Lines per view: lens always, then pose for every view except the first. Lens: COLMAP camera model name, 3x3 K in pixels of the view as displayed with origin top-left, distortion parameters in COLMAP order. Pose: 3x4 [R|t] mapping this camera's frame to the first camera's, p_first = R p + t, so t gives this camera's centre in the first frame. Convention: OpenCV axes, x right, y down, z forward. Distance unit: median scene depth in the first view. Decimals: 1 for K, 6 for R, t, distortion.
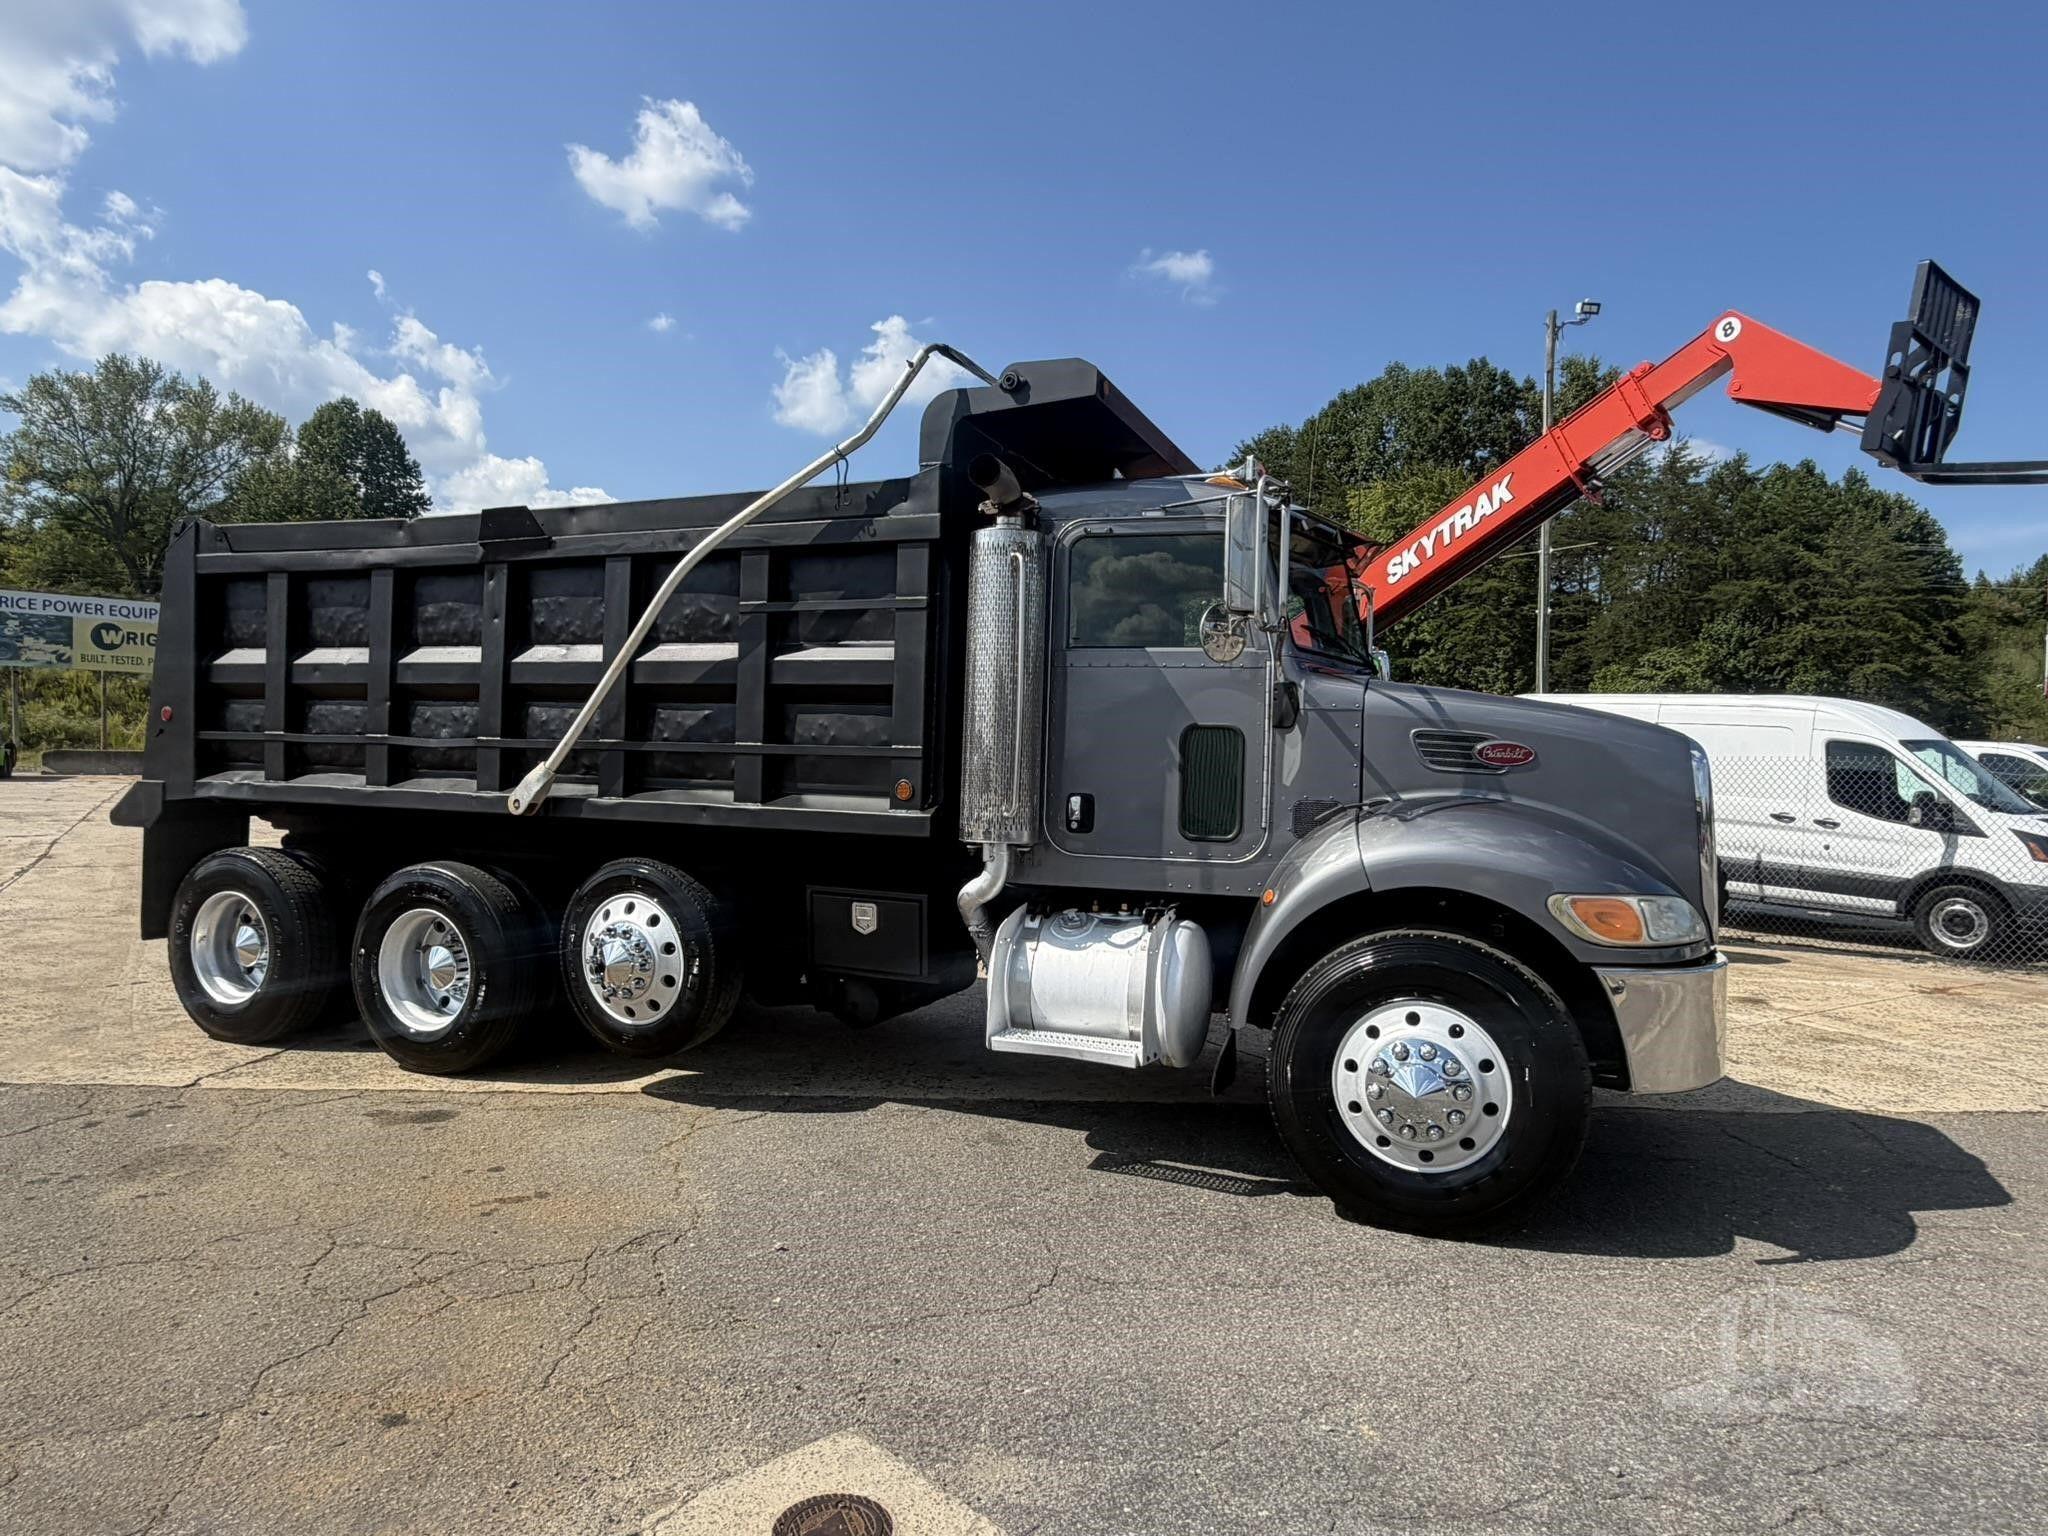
lens RADIAL K [[1228.0, 0, 1024.4], [0, 1228.0, 782.4], [0, 0, 1]] dist [-0.001862, 0.003628]
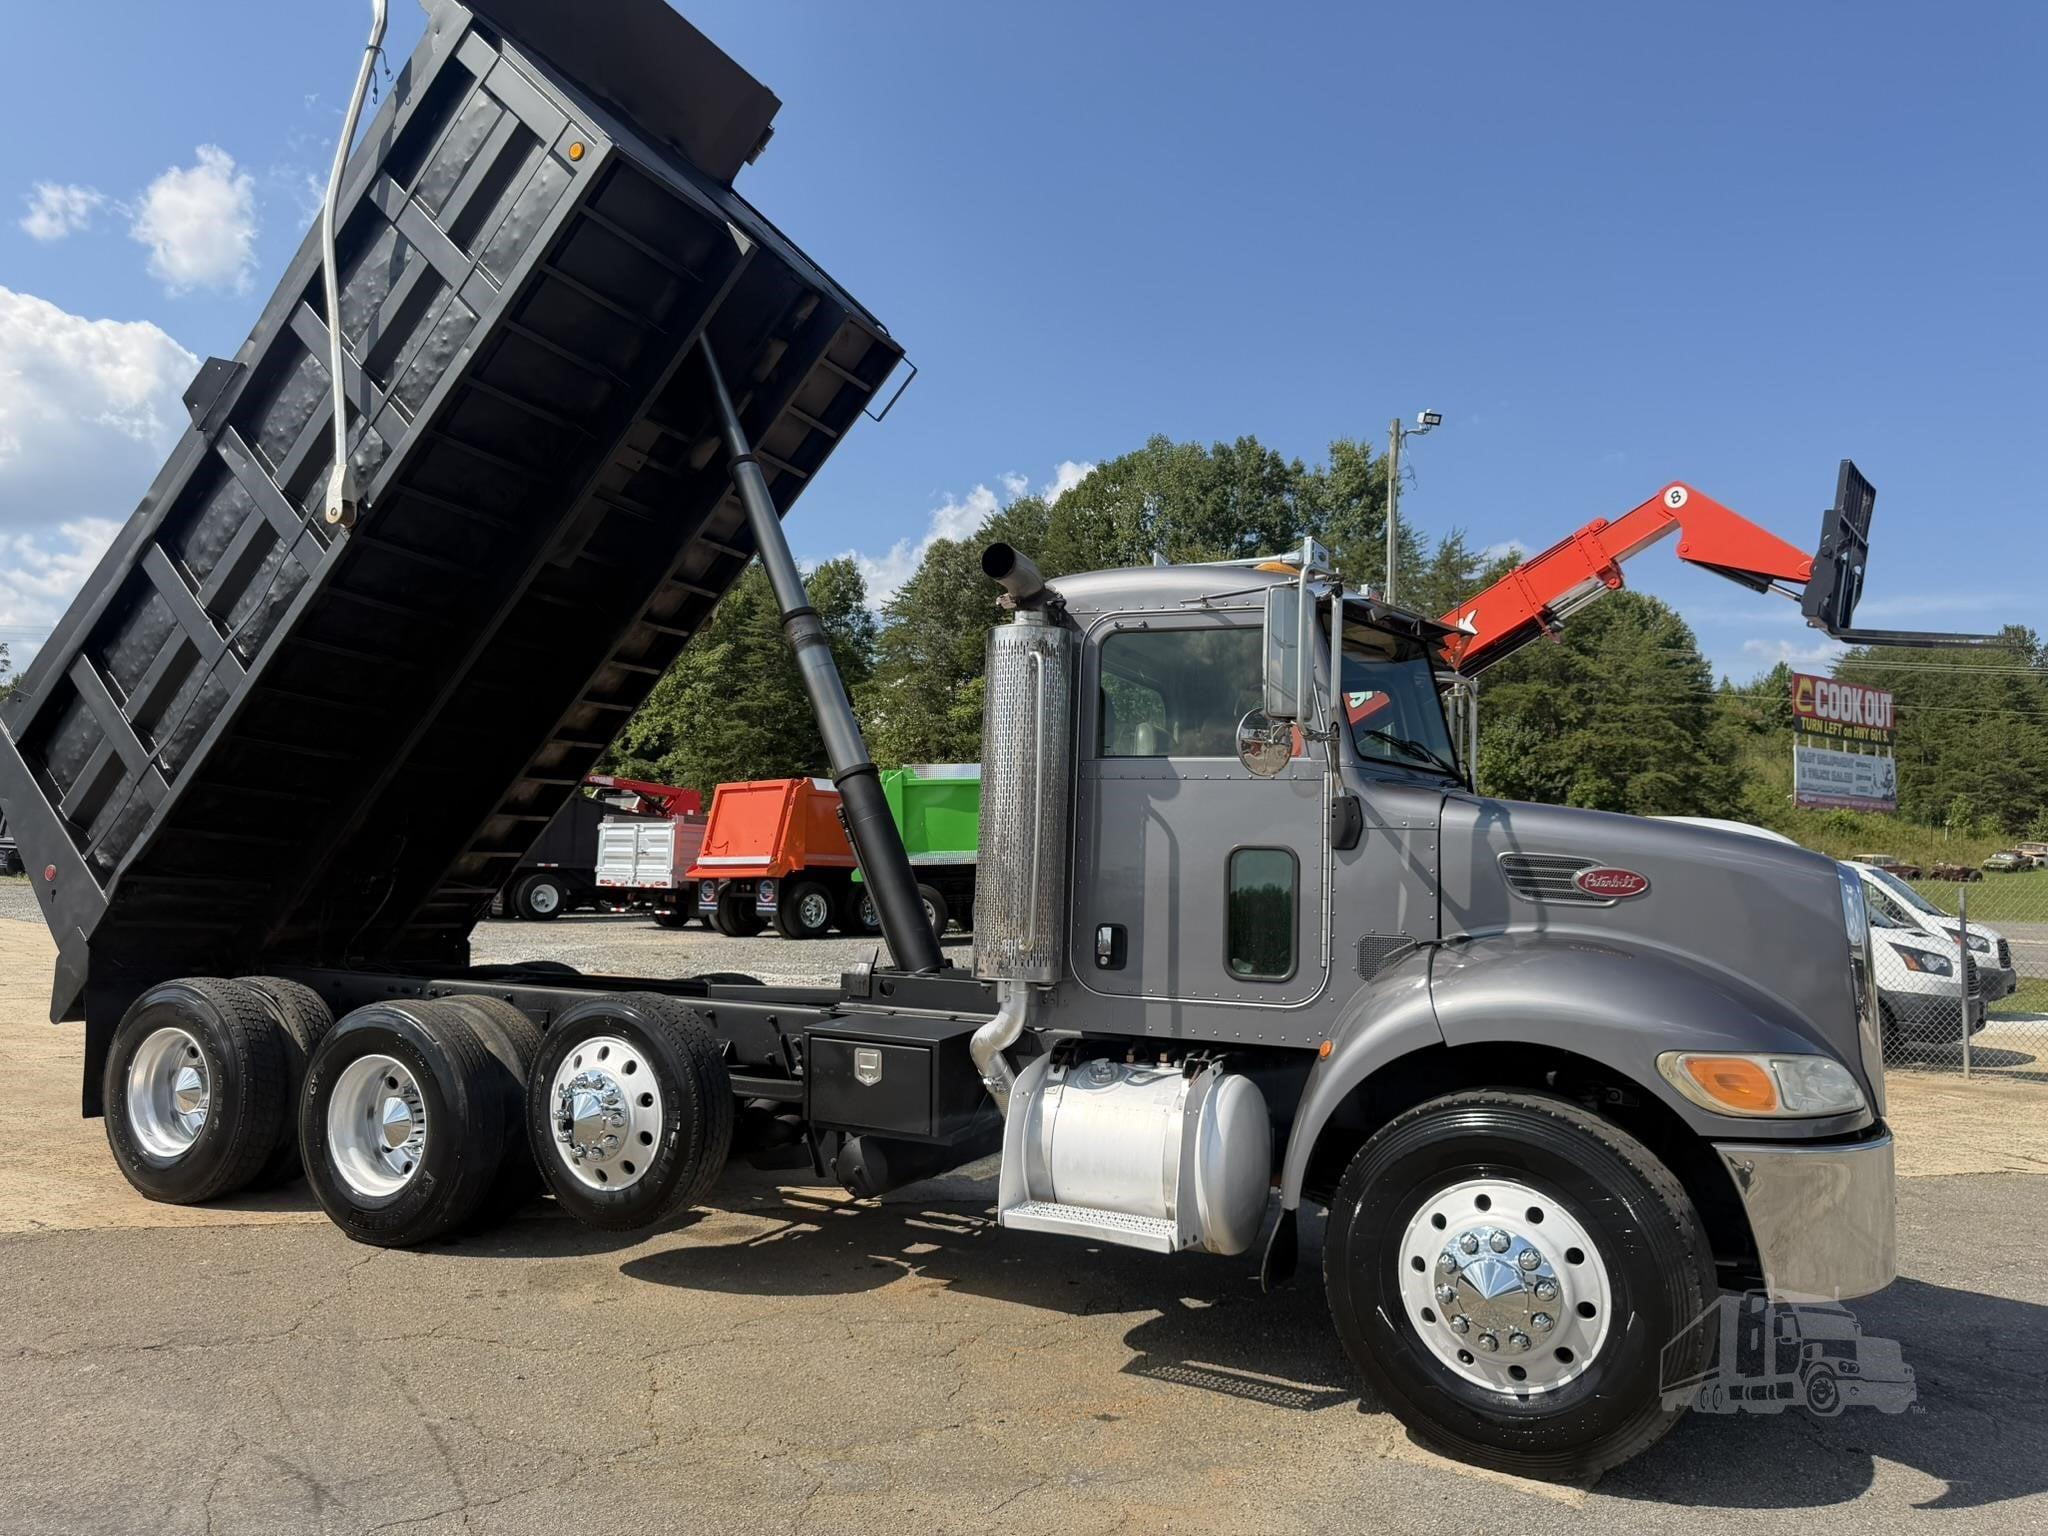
lens RADIAL K [[1450.4, 0, 1004.1], [0, 1450.4, 788.1], [0, 0, 1]] dist [0.059295, -0.056936]
pose [[0.977892, 0.014398, 0.208612, -0.316015], [0.000594, 0.997431, -0.071627, -0.007659], [-0.209108, 0.070168, 0.975372, -0.168611]]
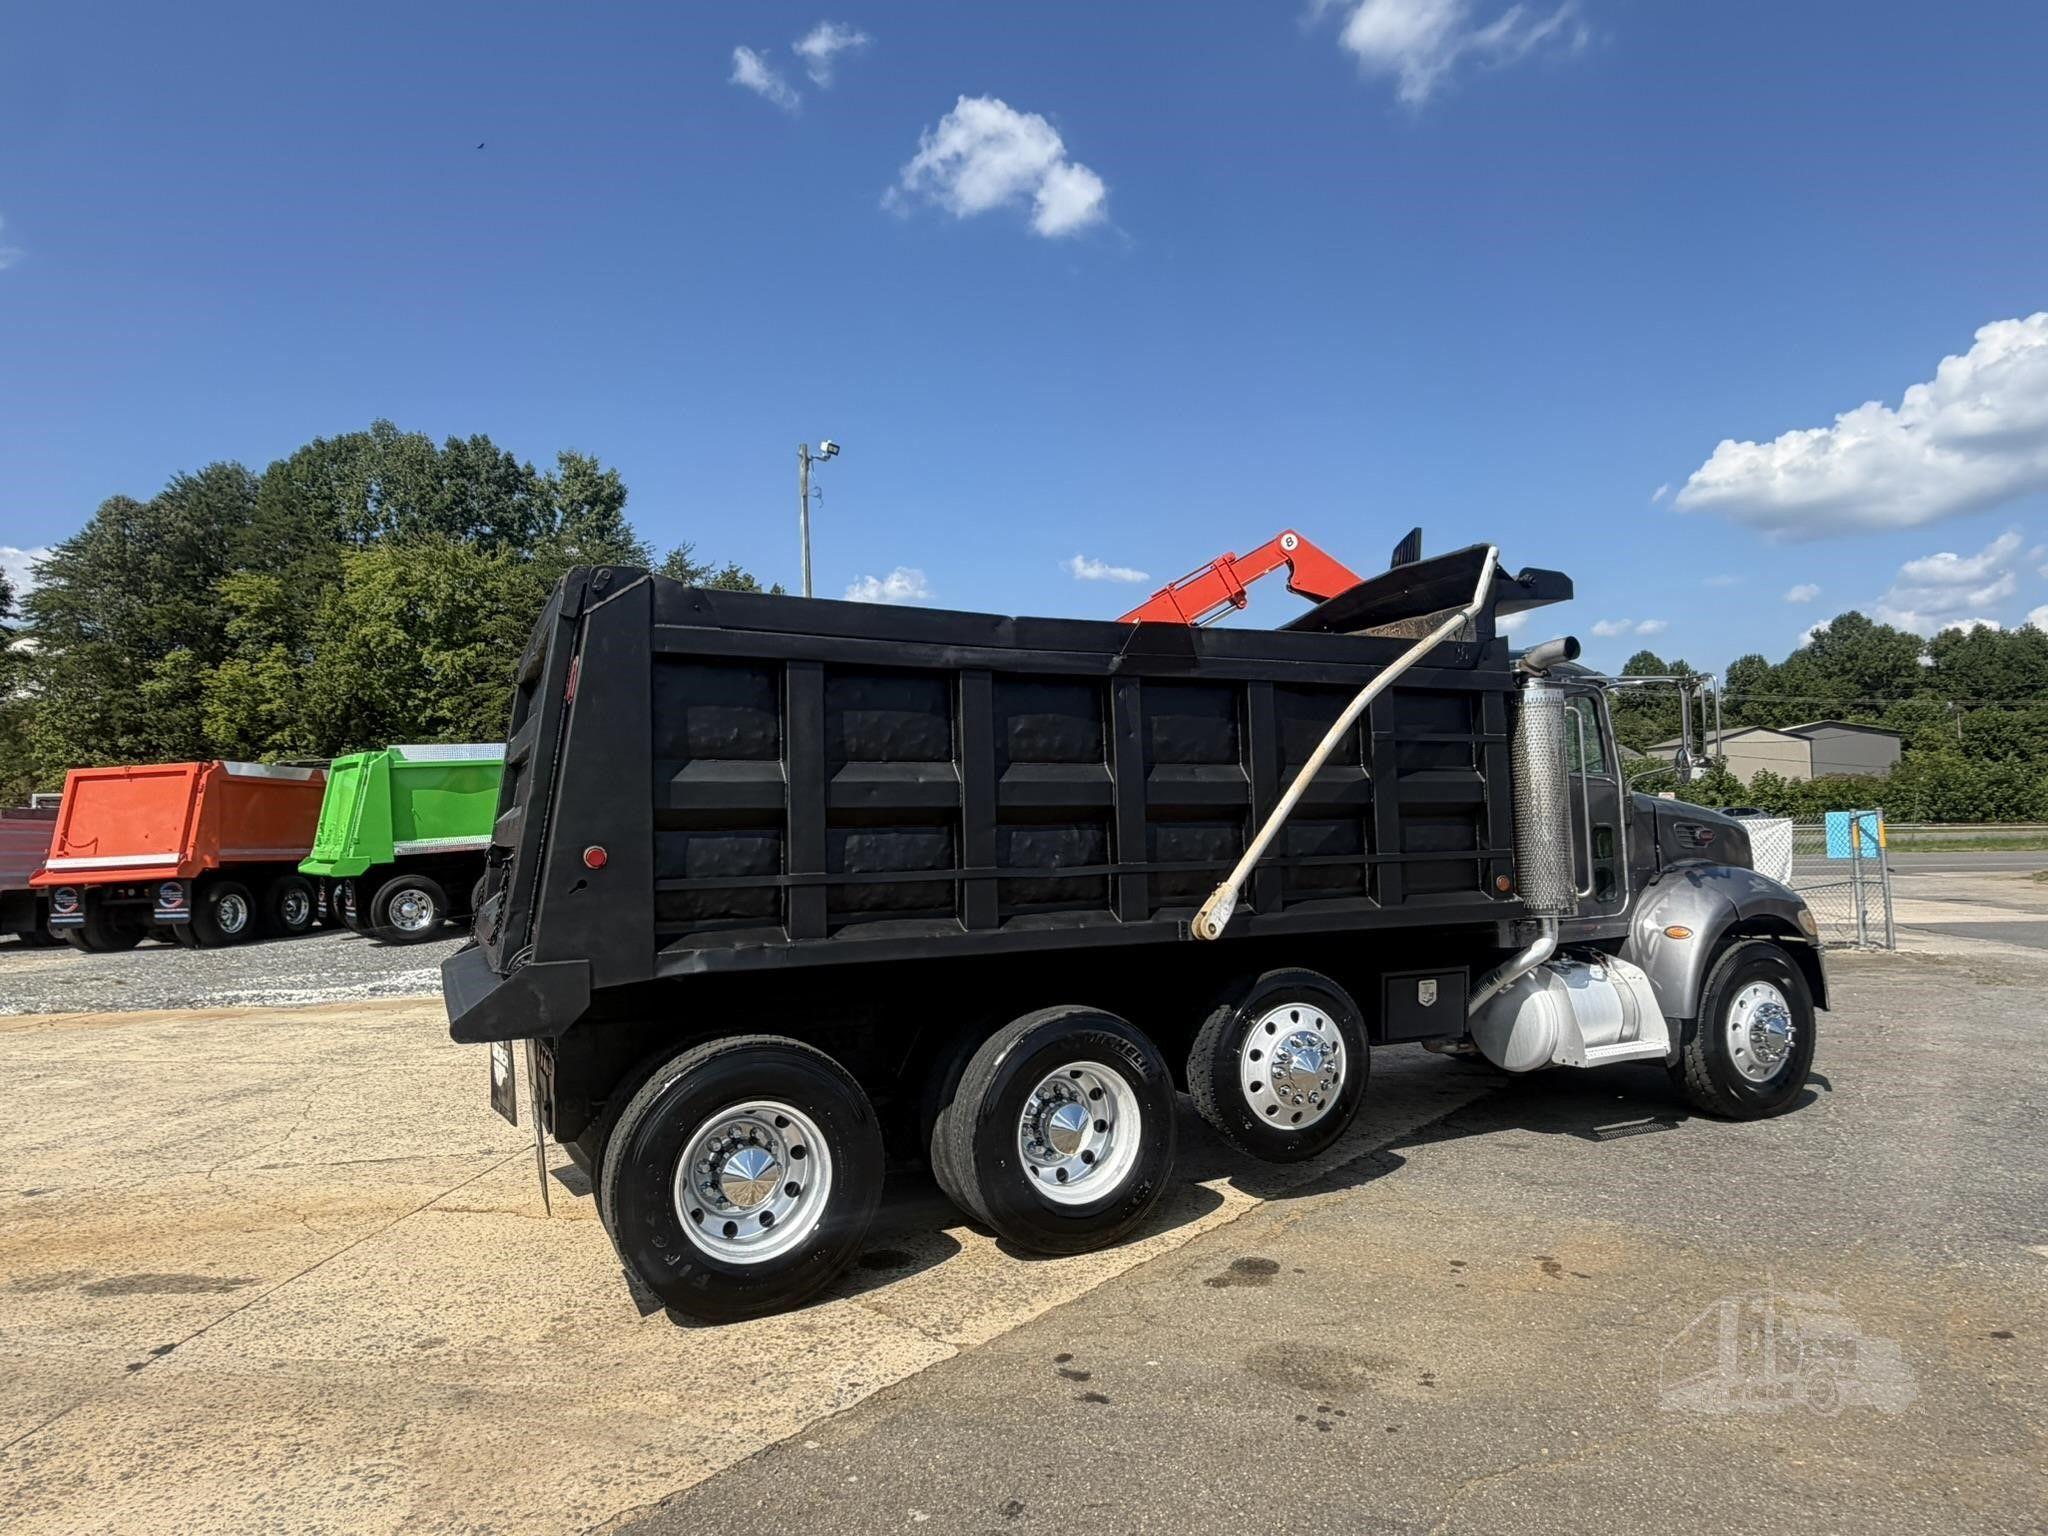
lens RADIAL K [[1228.0, 0, 1030.2], [0, 1228.0, 795.5], [0, 0, 1]] dist [-0.001862, 0.003628]
pose [[0.657433, -0.016554, 0.753331, -0.776971], [0.054844, 0.998158, -0.025929, -0.044314], [-0.751514, 0.058362, 0.657130, 0.292111]]
